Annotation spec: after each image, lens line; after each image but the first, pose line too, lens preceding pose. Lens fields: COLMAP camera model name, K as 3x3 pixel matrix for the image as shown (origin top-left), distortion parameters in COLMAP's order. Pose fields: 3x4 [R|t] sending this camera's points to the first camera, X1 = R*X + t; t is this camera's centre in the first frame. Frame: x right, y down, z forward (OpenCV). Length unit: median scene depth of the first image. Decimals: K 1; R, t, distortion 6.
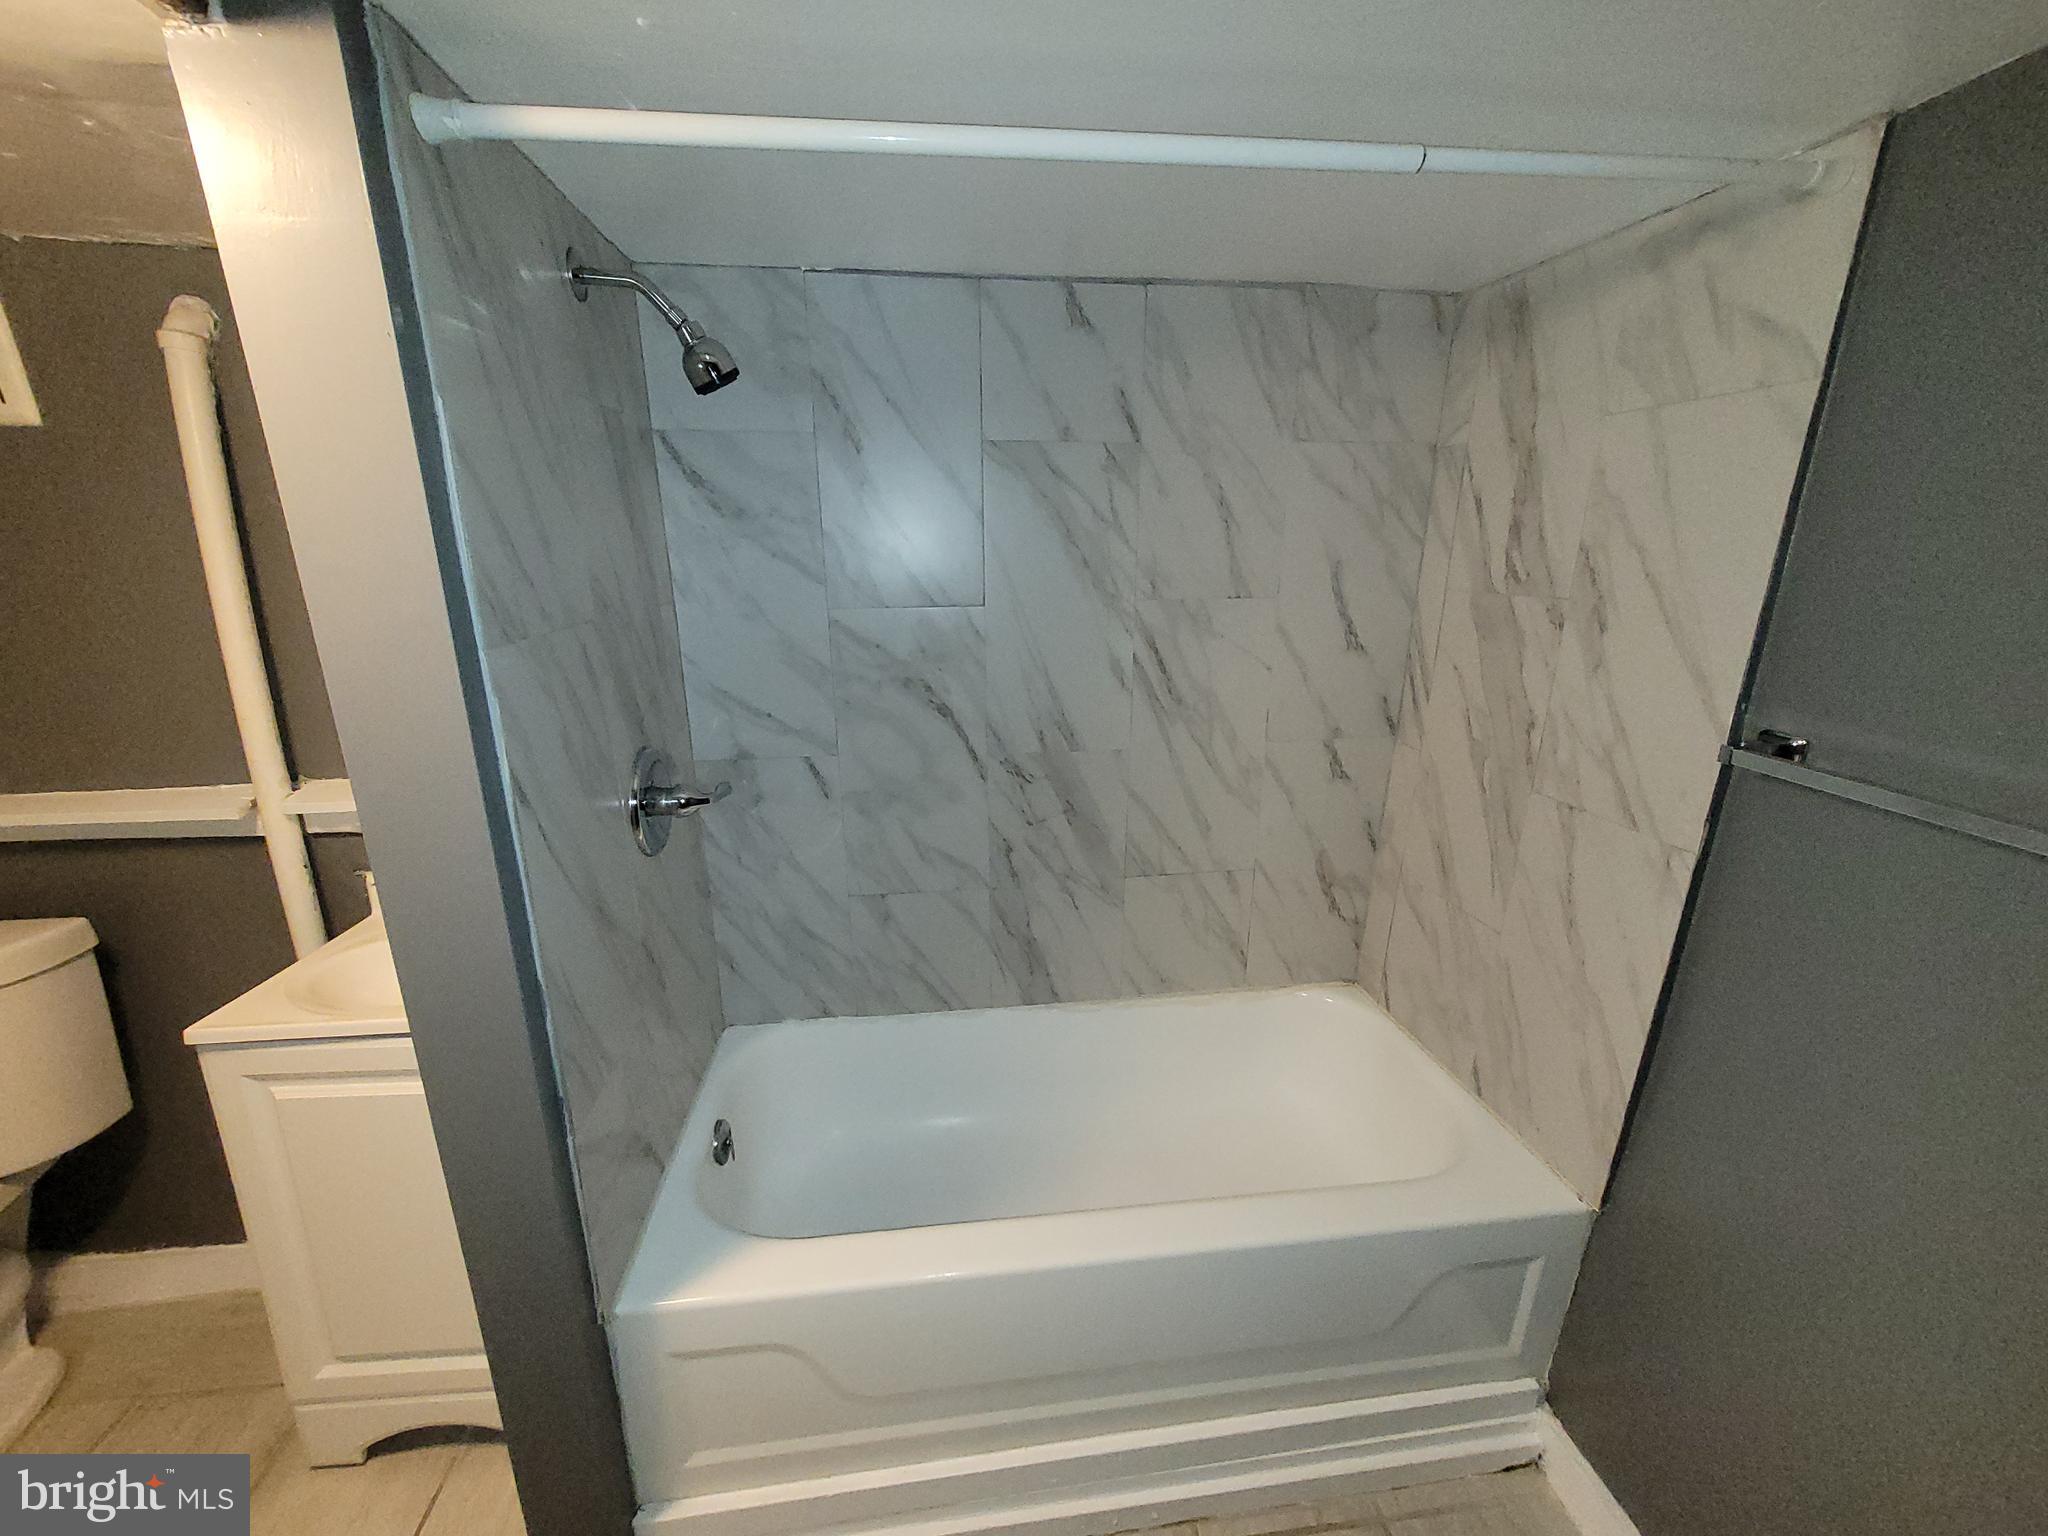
lens RADIAL K [[793.0, 0, 1024.0], [0, 793.0, 768.0], [0, 0, 1]] dist [0.000830, -0.000233]
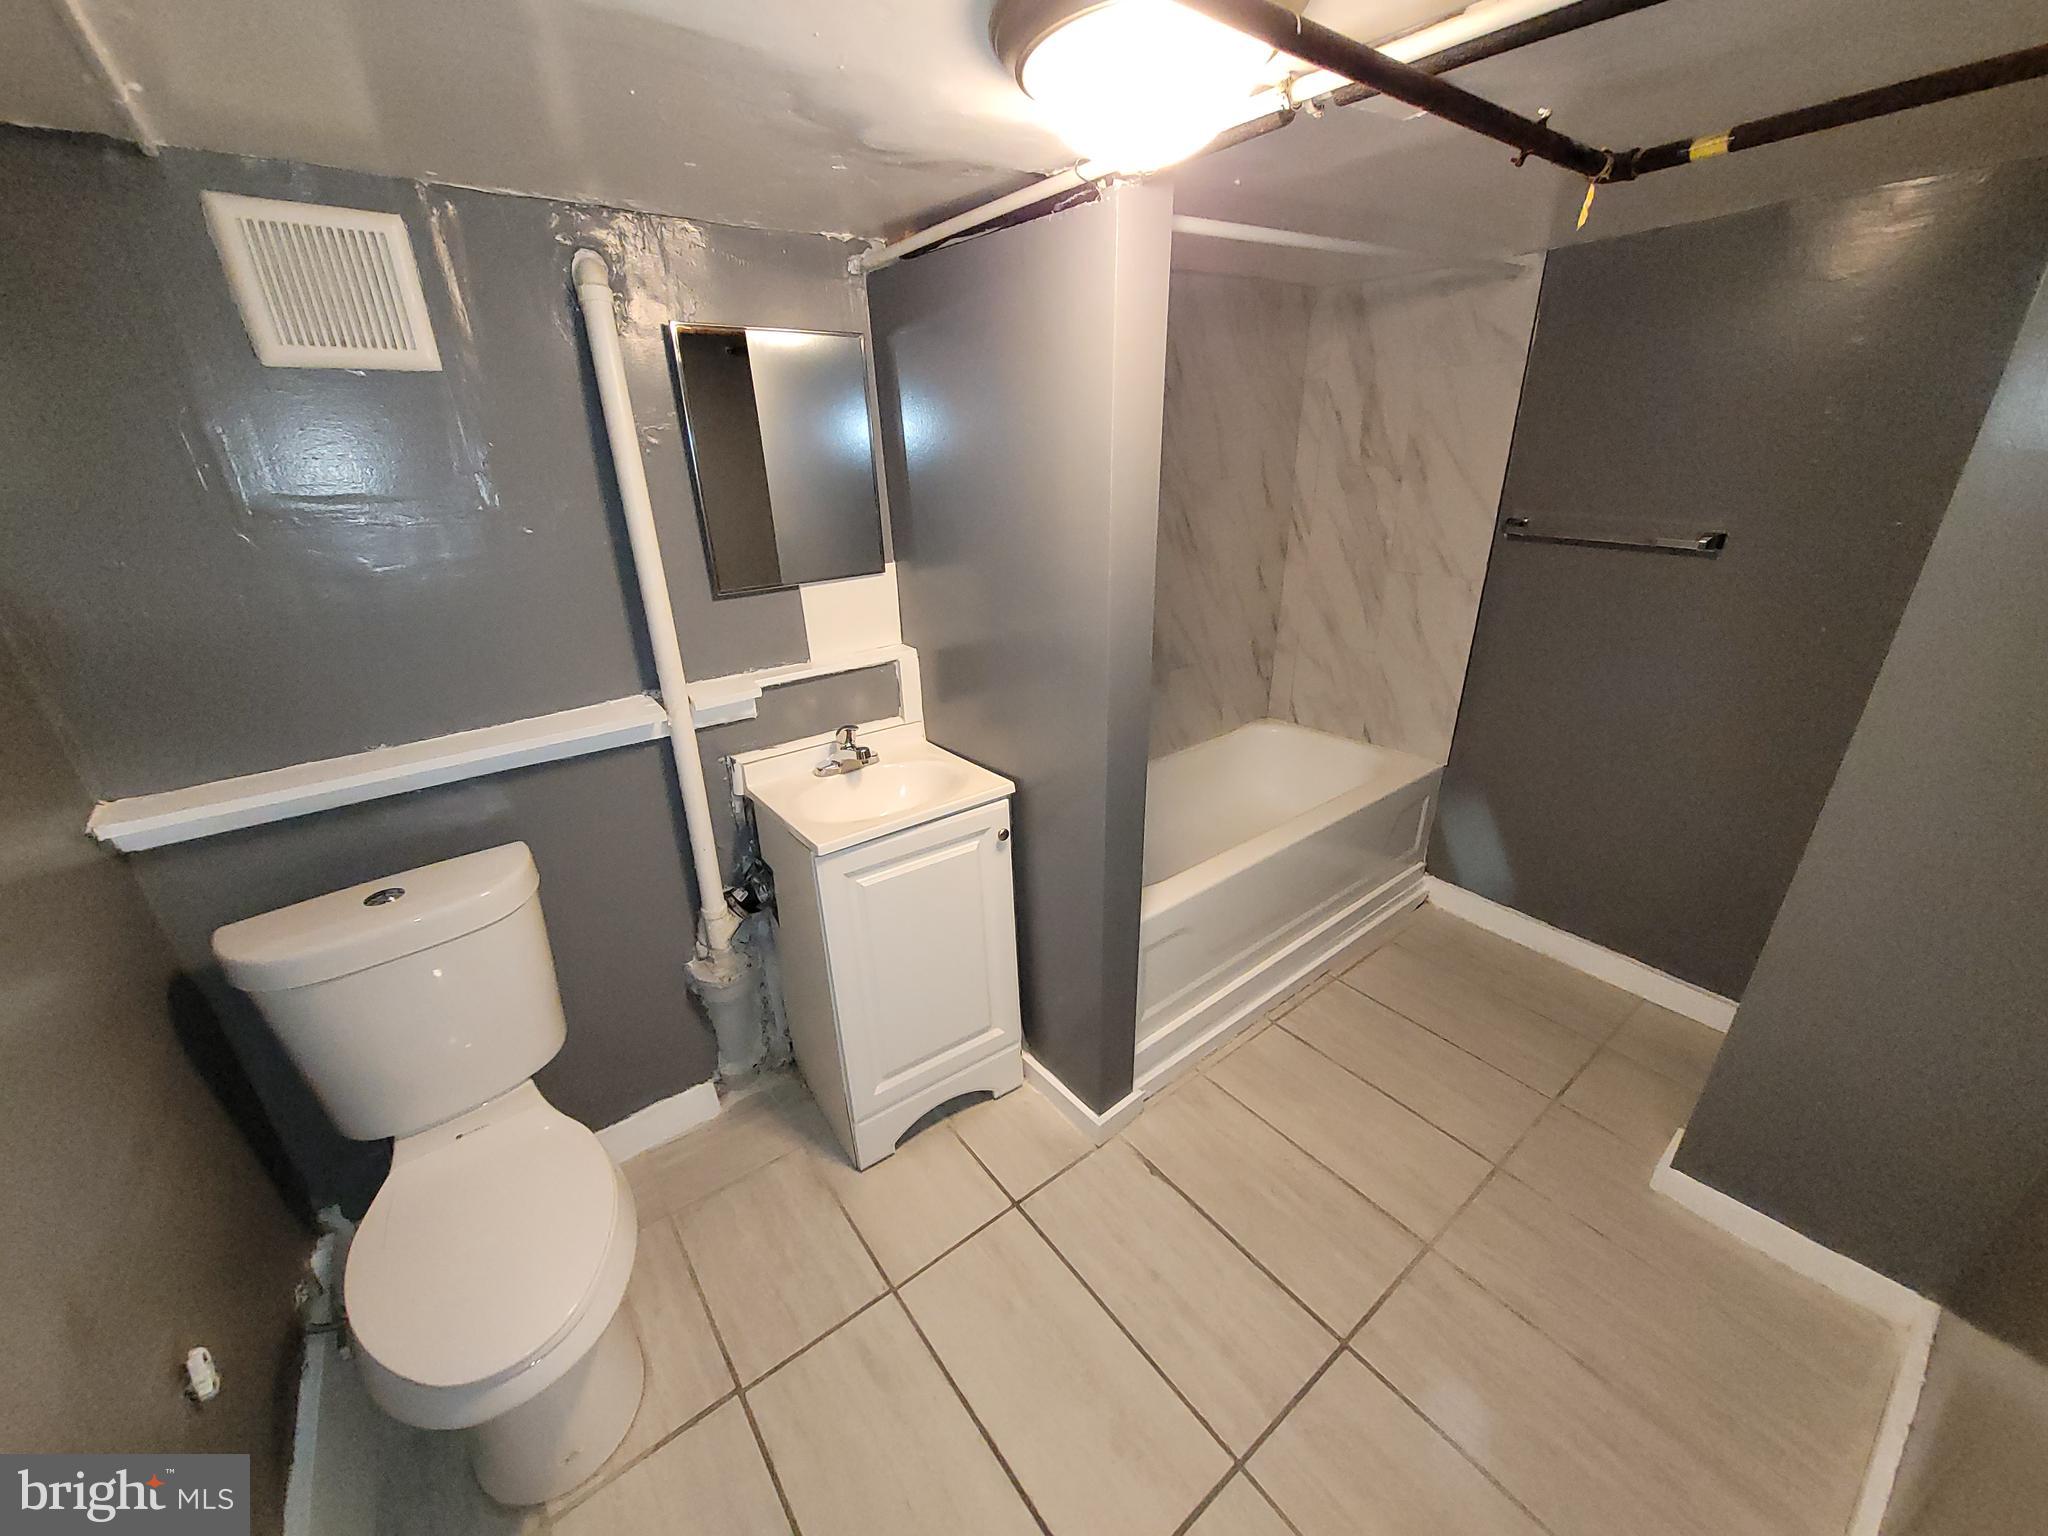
lens RADIAL K [[793.0, 0, 1024.0], [0, 793.0, 768.0], [0, 0, 1]] dist [0.000830, -0.000233]
pose [[0.862044, -0.224521, 0.454391, -1.063446], [0.170618, 0.972754, 0.156967, 0.038796], [-0.477253, -0.057785, 0.876864, -0.275394]]
